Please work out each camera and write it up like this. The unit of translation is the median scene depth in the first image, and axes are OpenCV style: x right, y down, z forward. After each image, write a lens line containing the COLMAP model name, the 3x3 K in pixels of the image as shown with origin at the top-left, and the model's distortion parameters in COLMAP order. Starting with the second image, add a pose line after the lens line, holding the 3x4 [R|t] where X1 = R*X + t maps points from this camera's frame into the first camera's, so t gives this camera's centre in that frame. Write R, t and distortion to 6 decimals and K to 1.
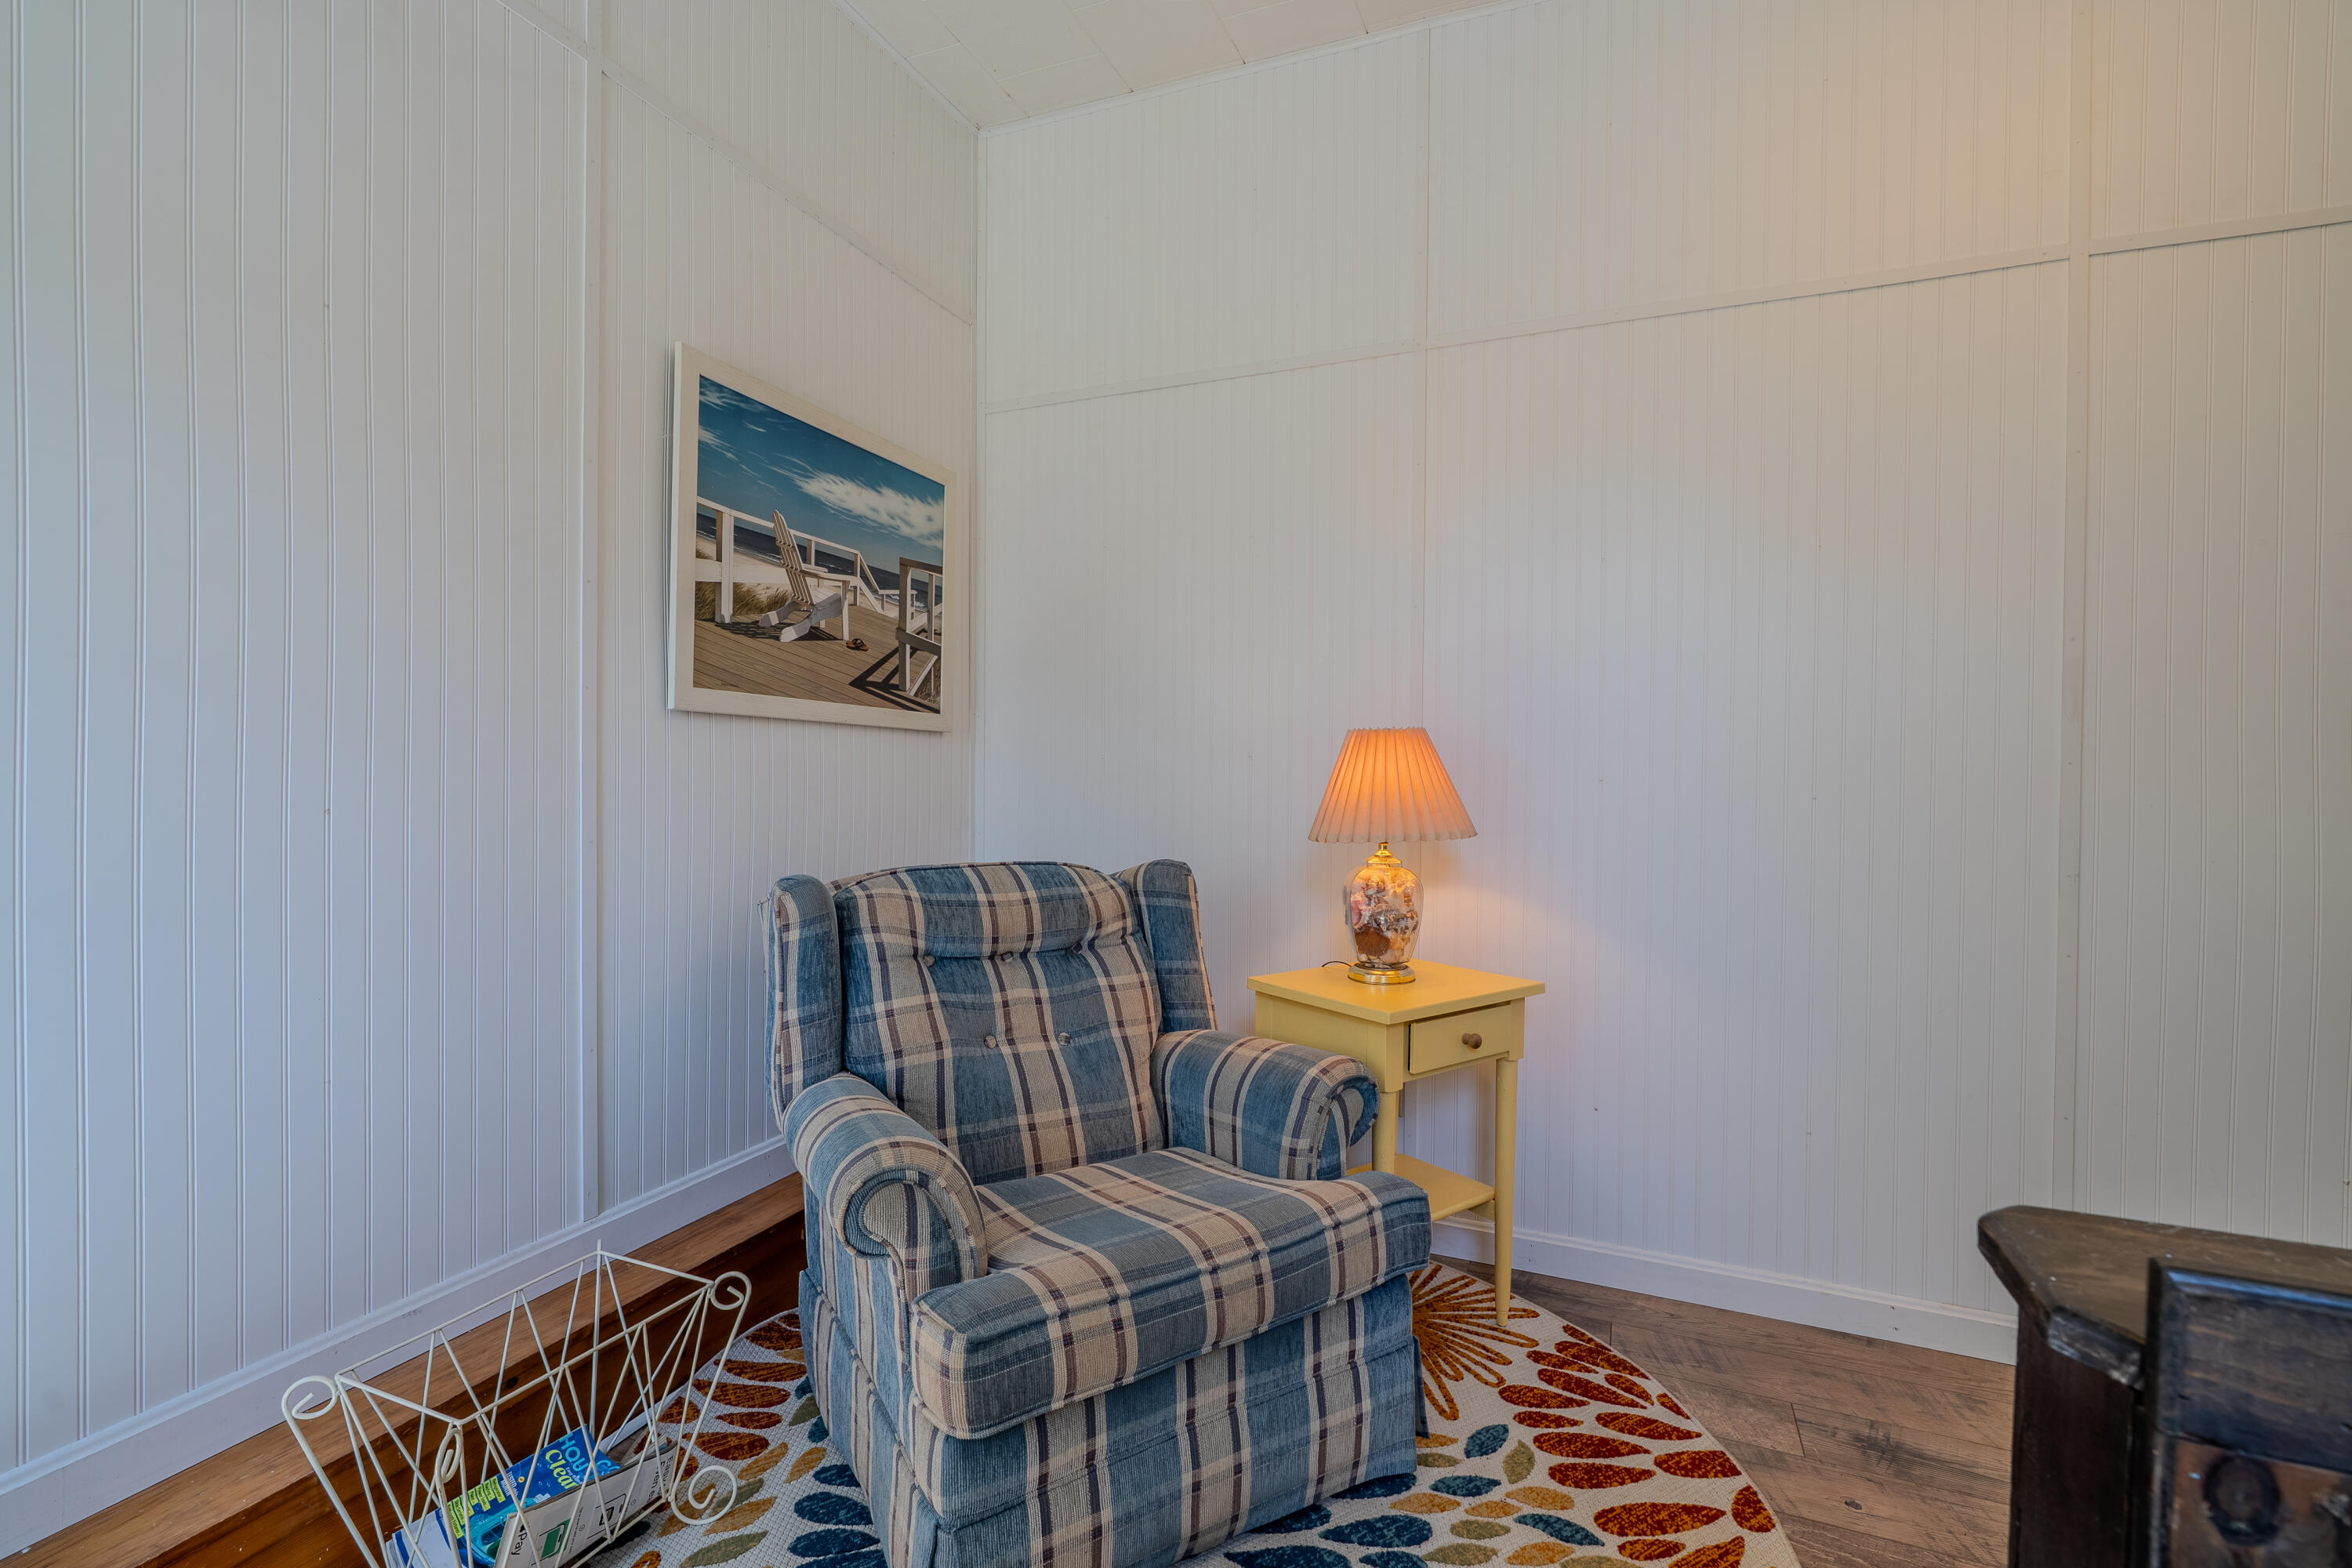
lens RADIAL K [[1059.7, 0, 1170.3], [0, 1059.7, 777.8], [0, 0, 1]] dist [0.000491, -0.000070]
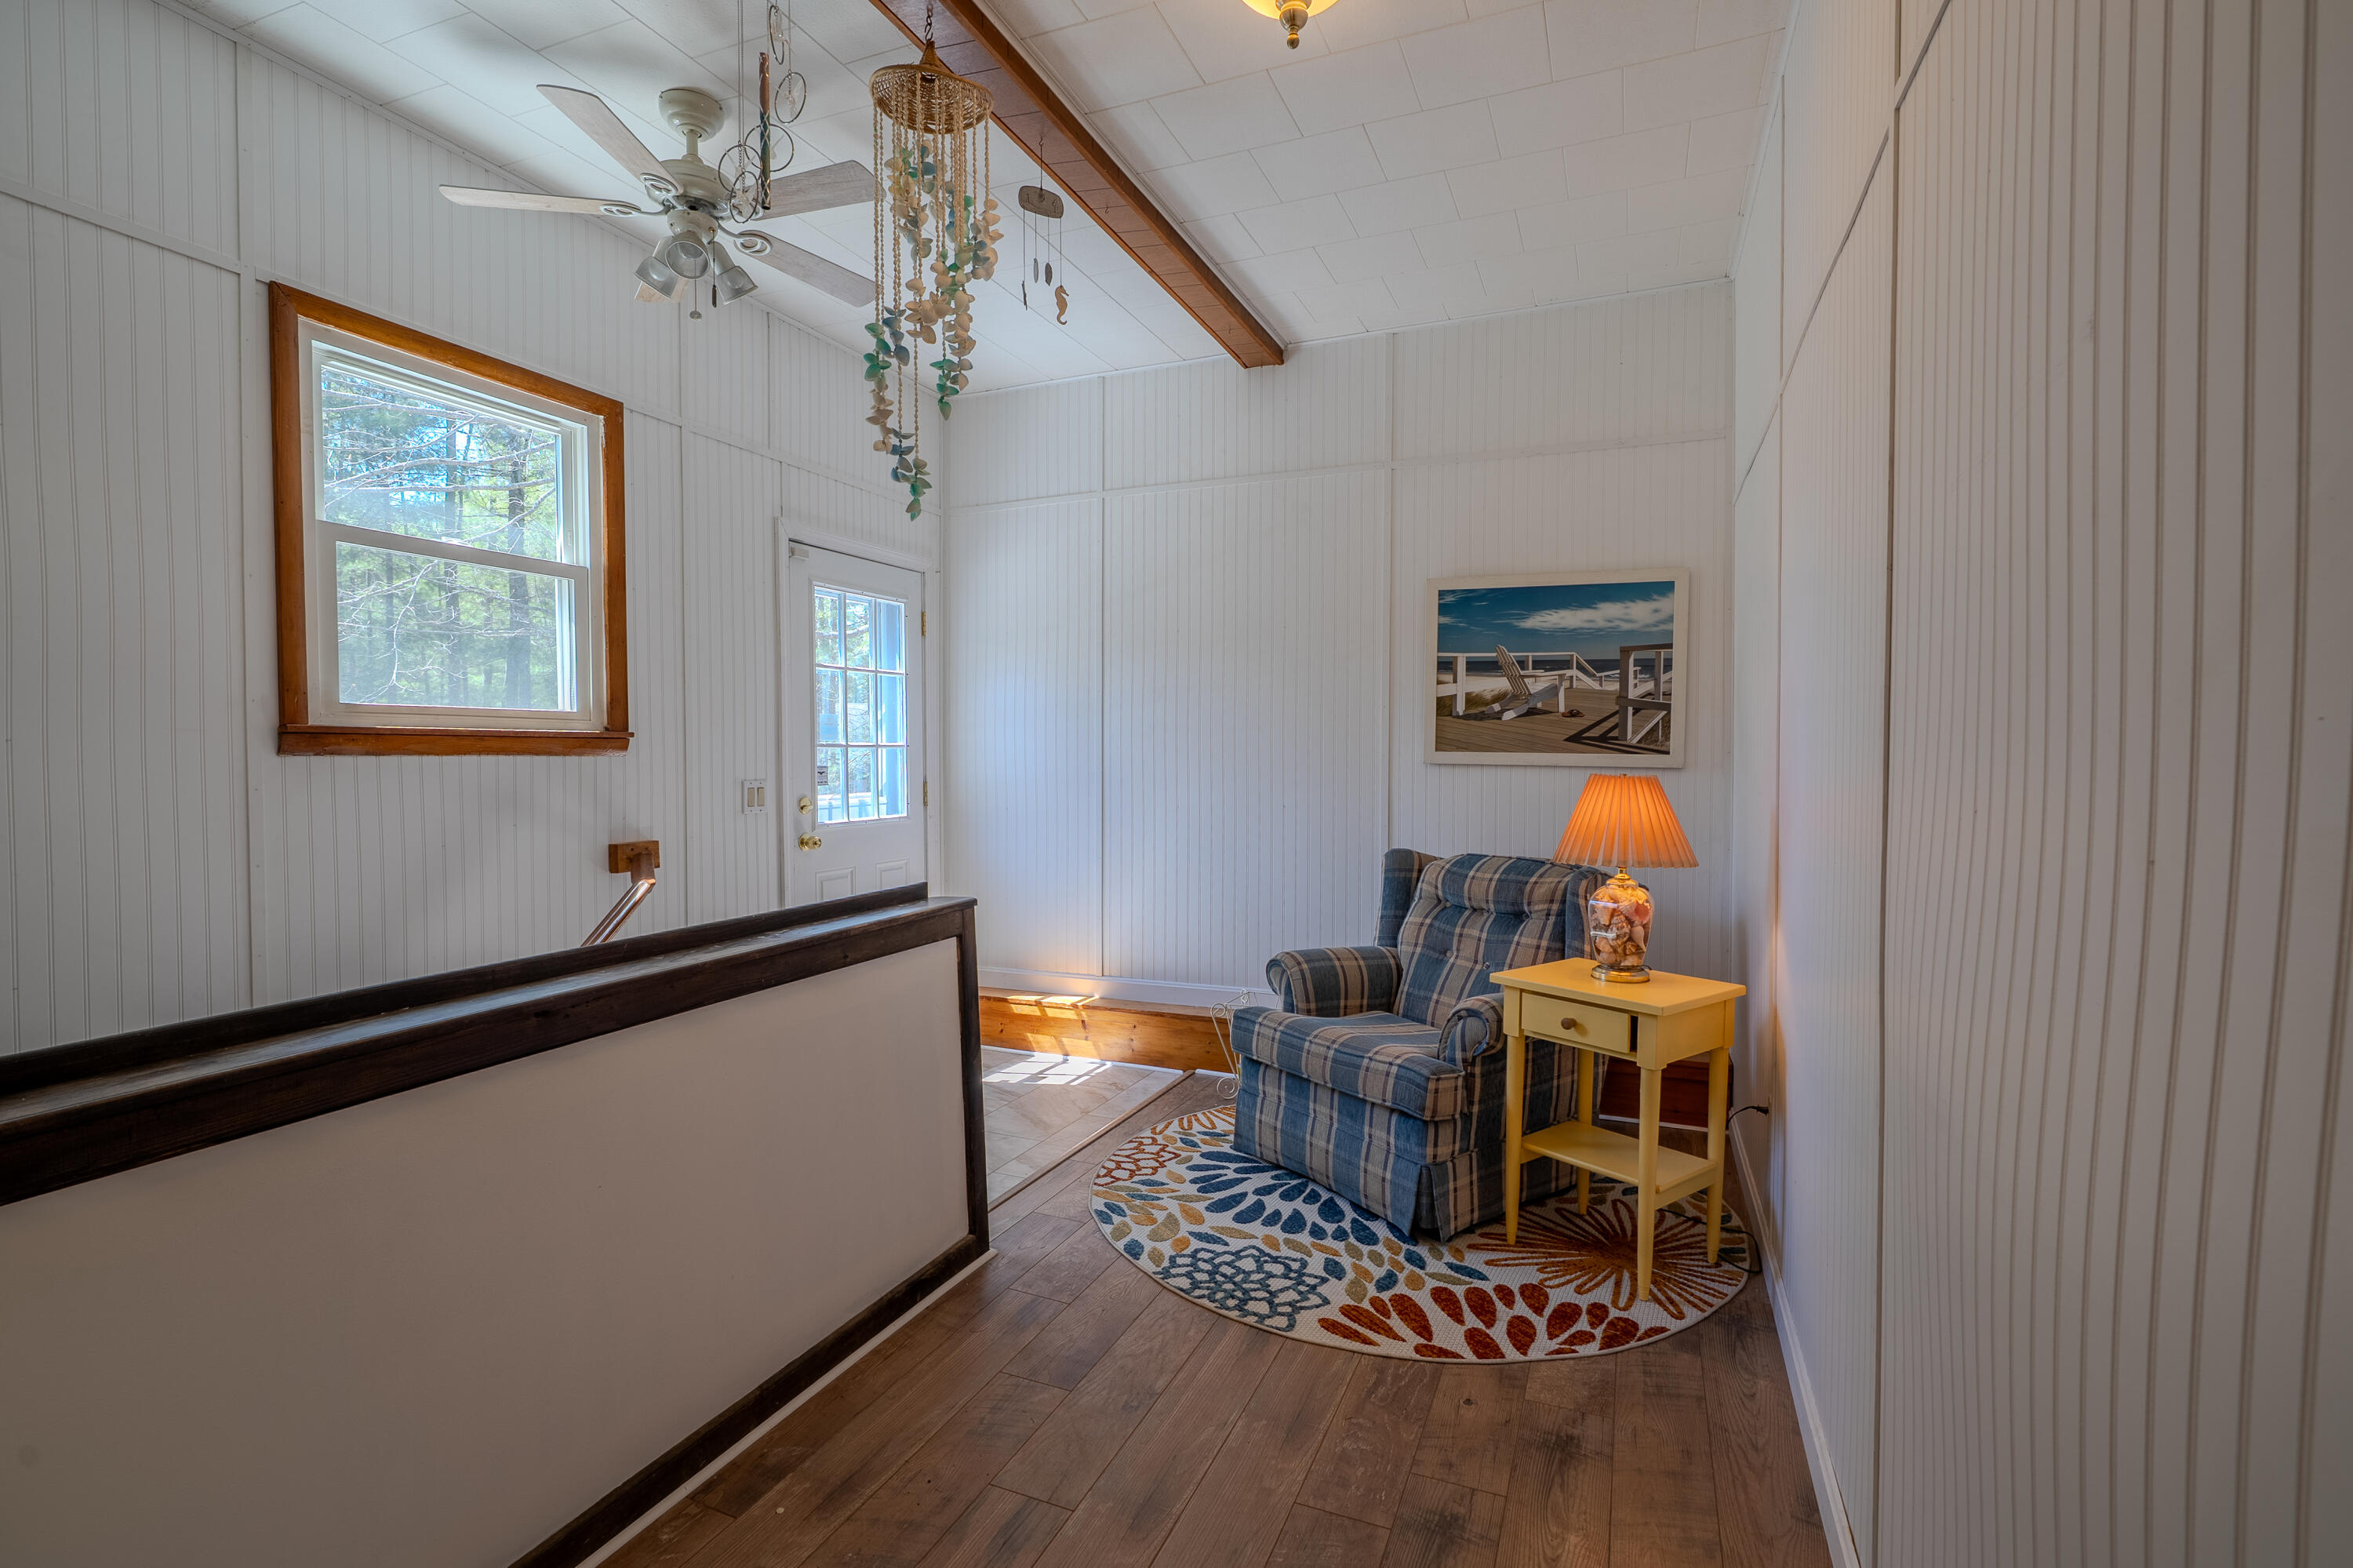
lens RADIAL K [[1060.2, 0, 1174.3], [0, 1060.2, 788.7], [0, 0, 1]] dist [0.000491, -0.000070]
pose [[0.012671, 0.024949, -0.999608, 1.420880], [-0.009598, 0.999646, 0.024828, -0.057614], [0.999874, 0.009280, 0.012906, 0.469539]]
